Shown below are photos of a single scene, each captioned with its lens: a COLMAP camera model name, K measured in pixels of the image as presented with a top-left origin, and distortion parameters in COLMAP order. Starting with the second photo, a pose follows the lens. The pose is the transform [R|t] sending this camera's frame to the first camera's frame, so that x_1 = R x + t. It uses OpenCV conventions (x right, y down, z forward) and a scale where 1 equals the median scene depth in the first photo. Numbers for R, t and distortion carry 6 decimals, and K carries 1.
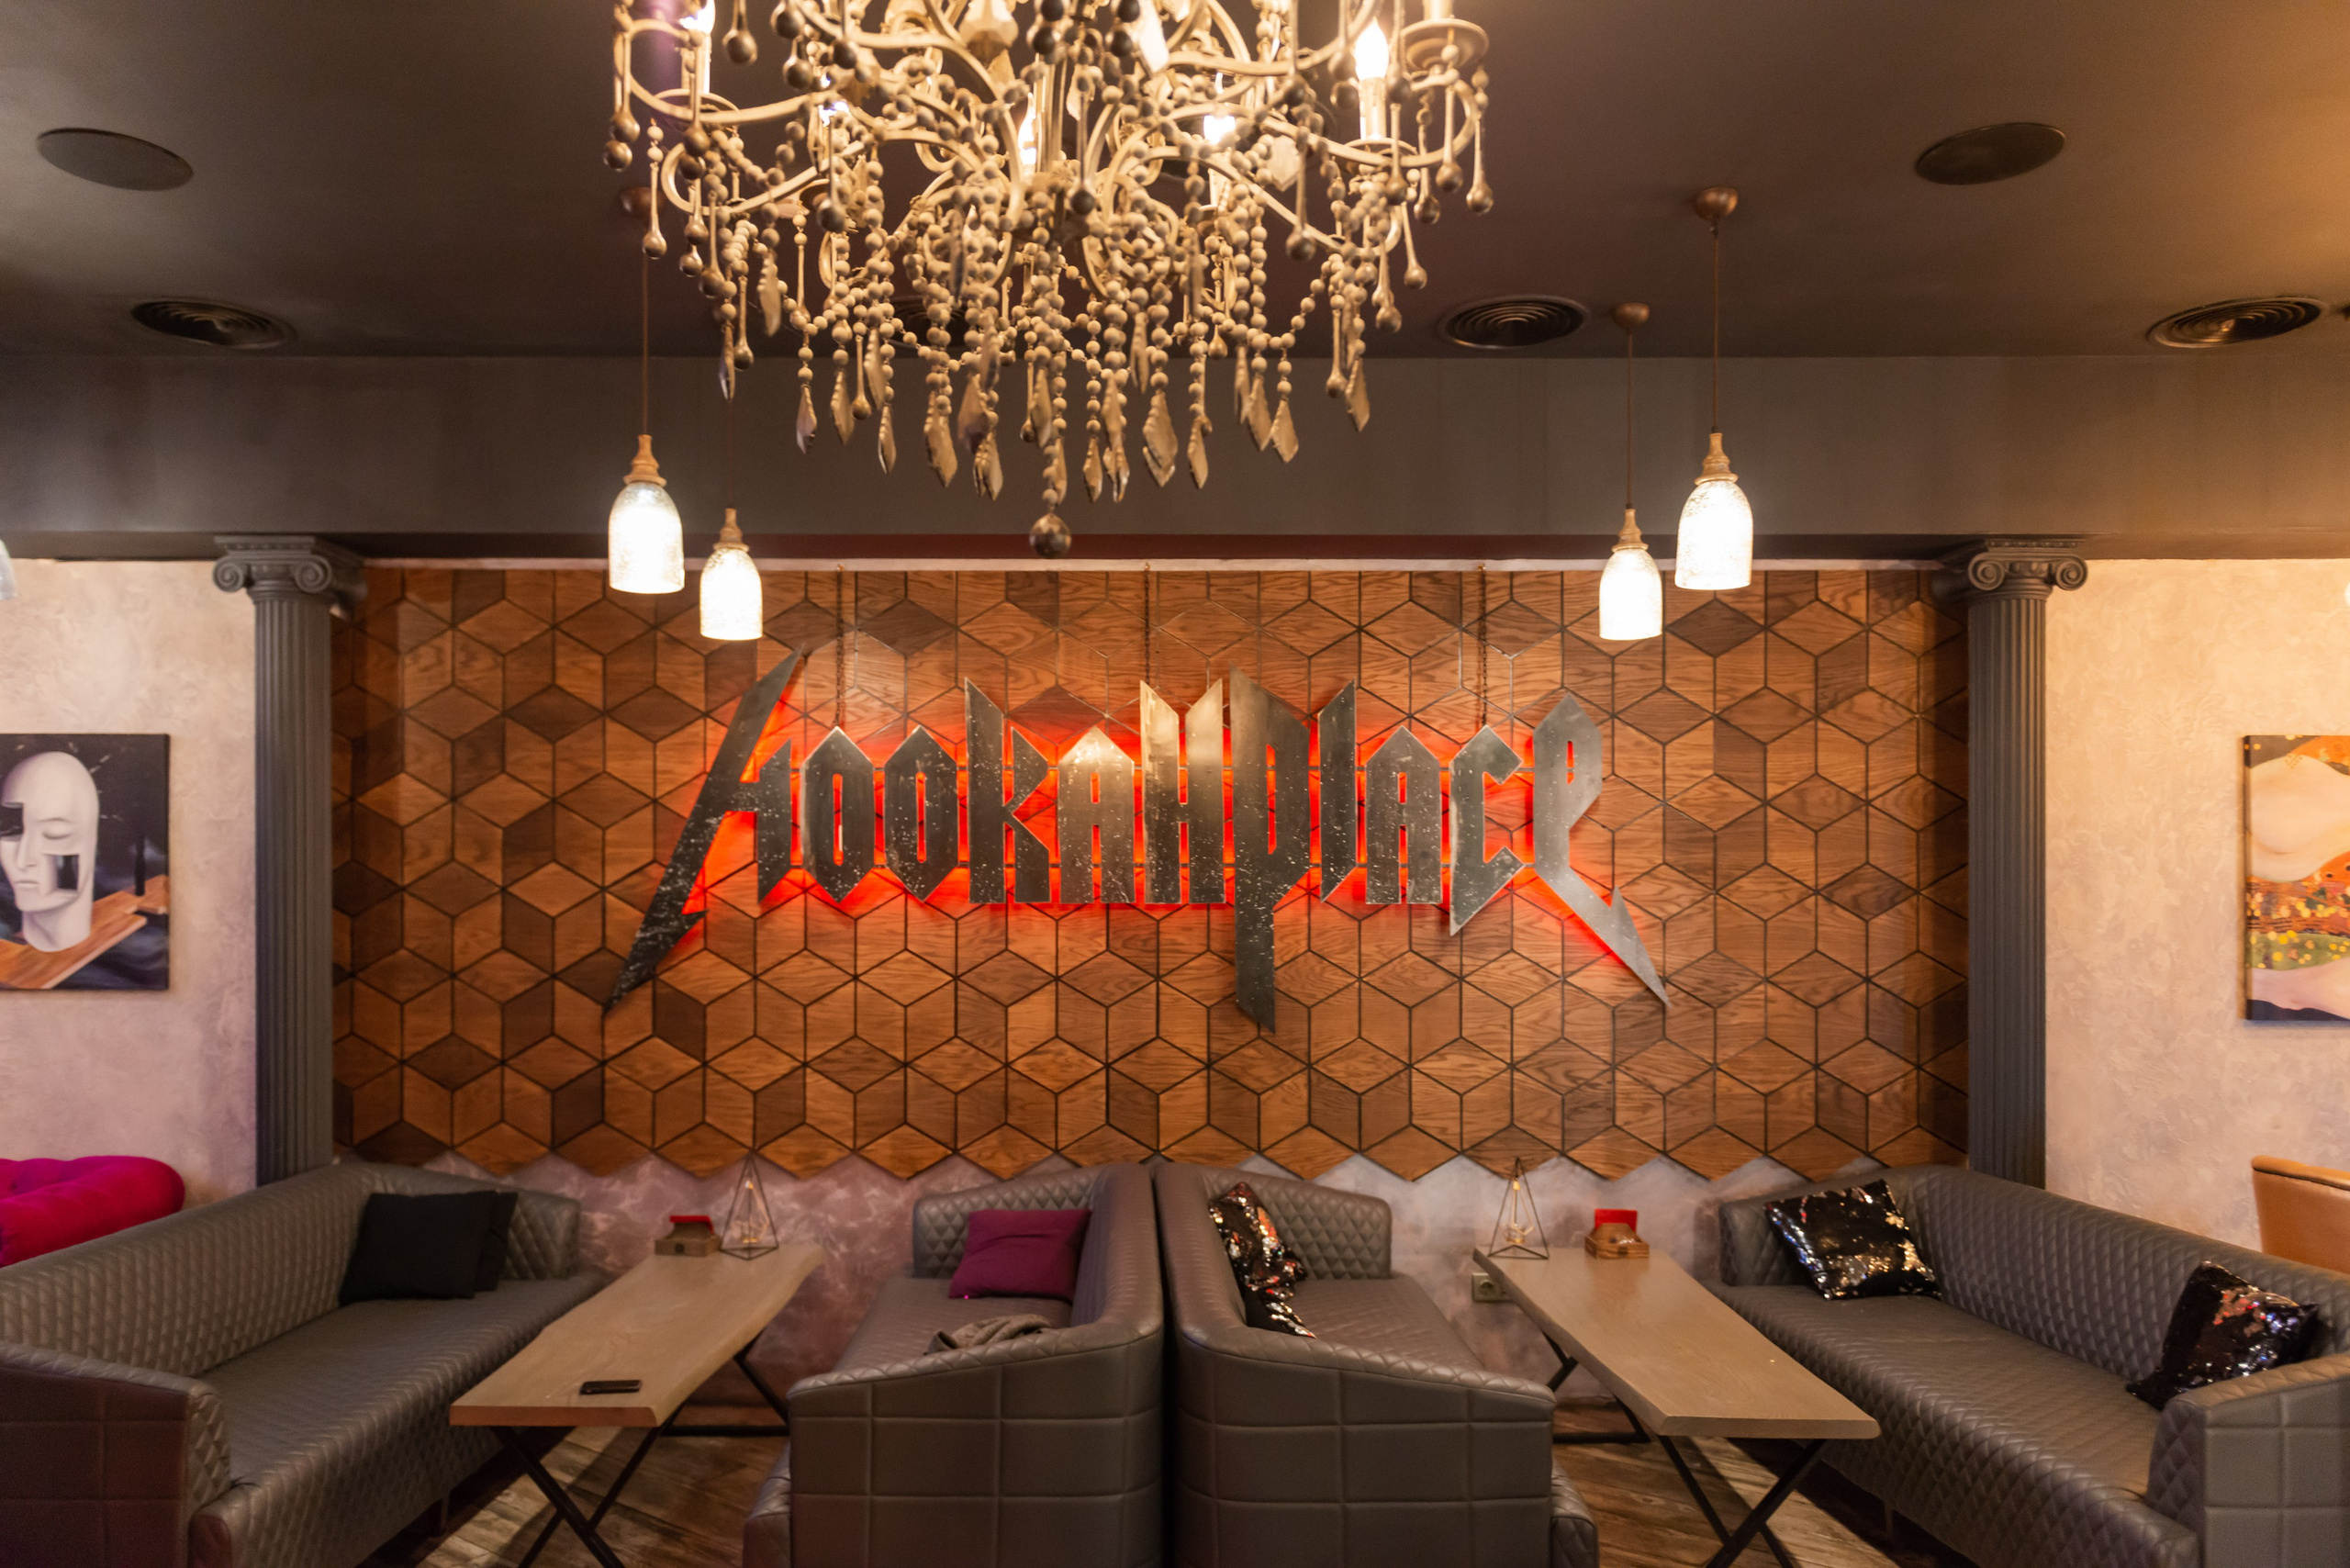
lens RADIAL K [[1618.4, 0, 1153.7], [0, 1618.4, 888.1], [0, 0, 1]] dist [0.003414, -0.002138]
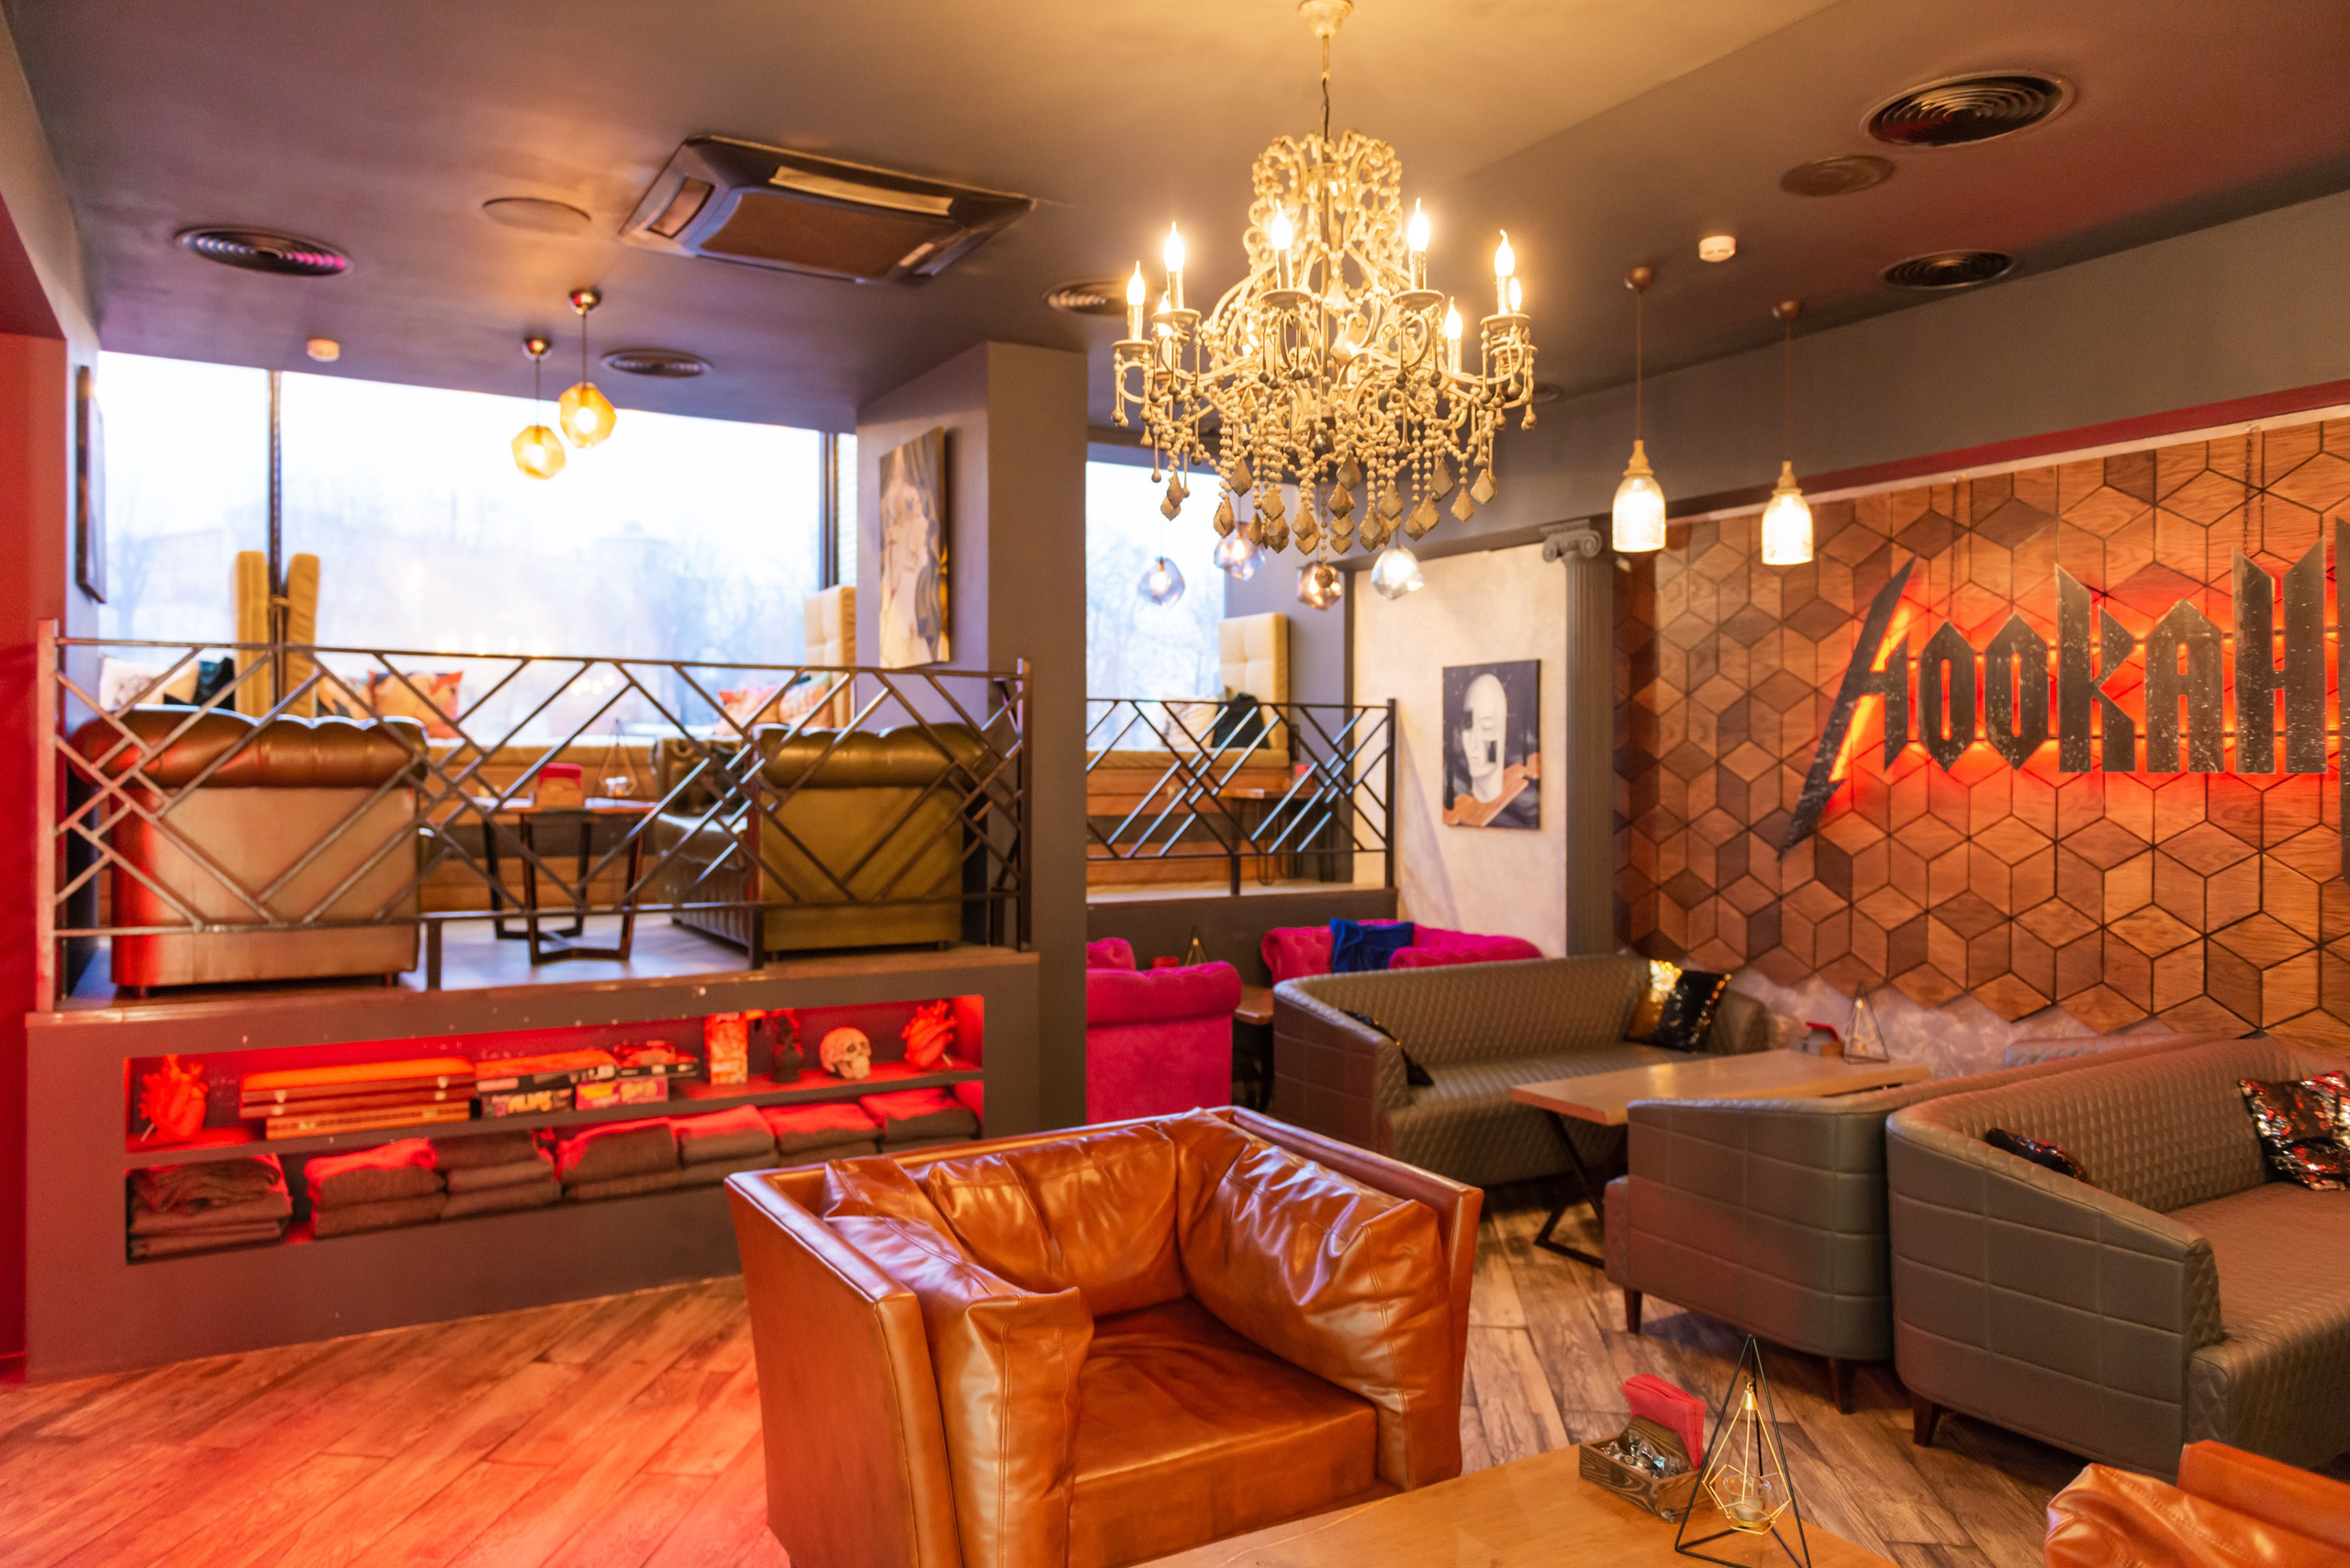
lens RADIAL K [[1618.4, 0, 1154.8], [0, 1618.4, 778.4], [0, 0, 1]] dist [0.003414, -0.002138]
pose [[0.503643, 0.005578, -0.863894, 0.508502], [-0.002284, 0.999984, 0.005125, 0.008910], [0.863909, -0.000608, 0.503648, -0.062686]]
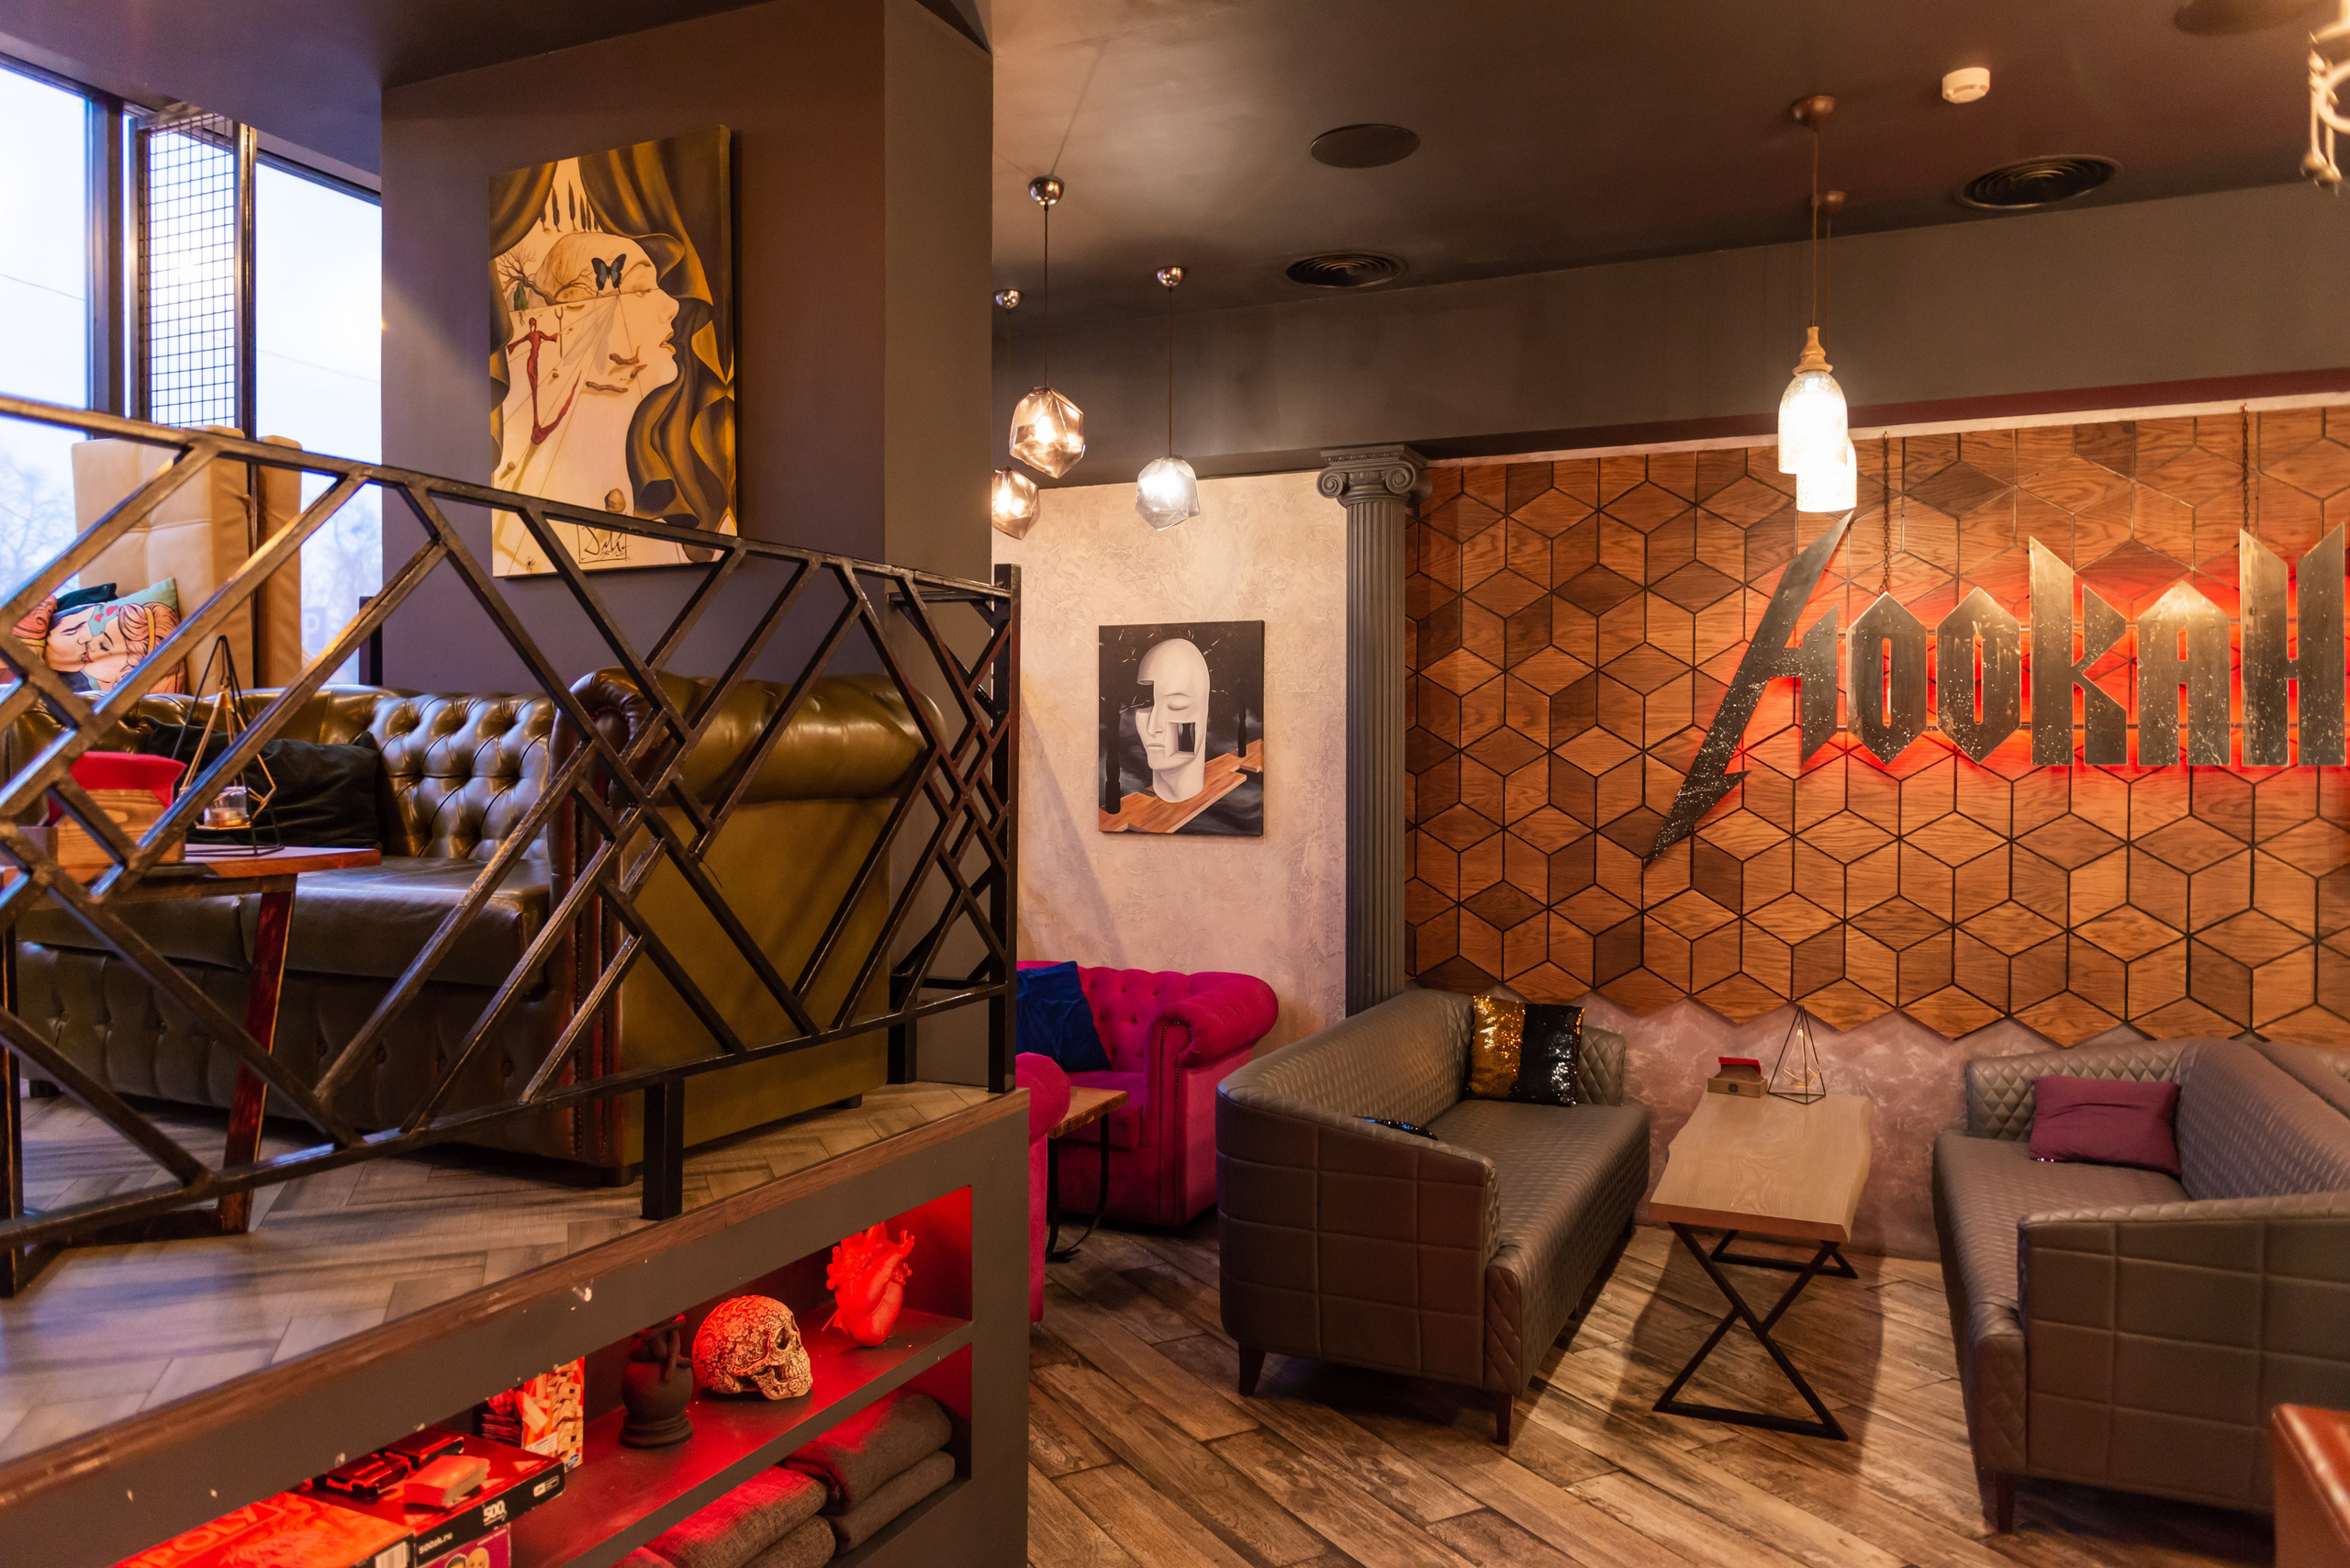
lens RADIAL K [[1618.4, 0, 1159.9], [0, 1618.4, 779.5], [0, 0, 1]] dist [0.003414, -0.002138]
pose [[0.915572, 0.006389, -0.402104, -0.200991], [-0.001833, 0.999930, 0.011713, 0.007514], [0.402150, -0.009987, 0.915519, -0.117700]]
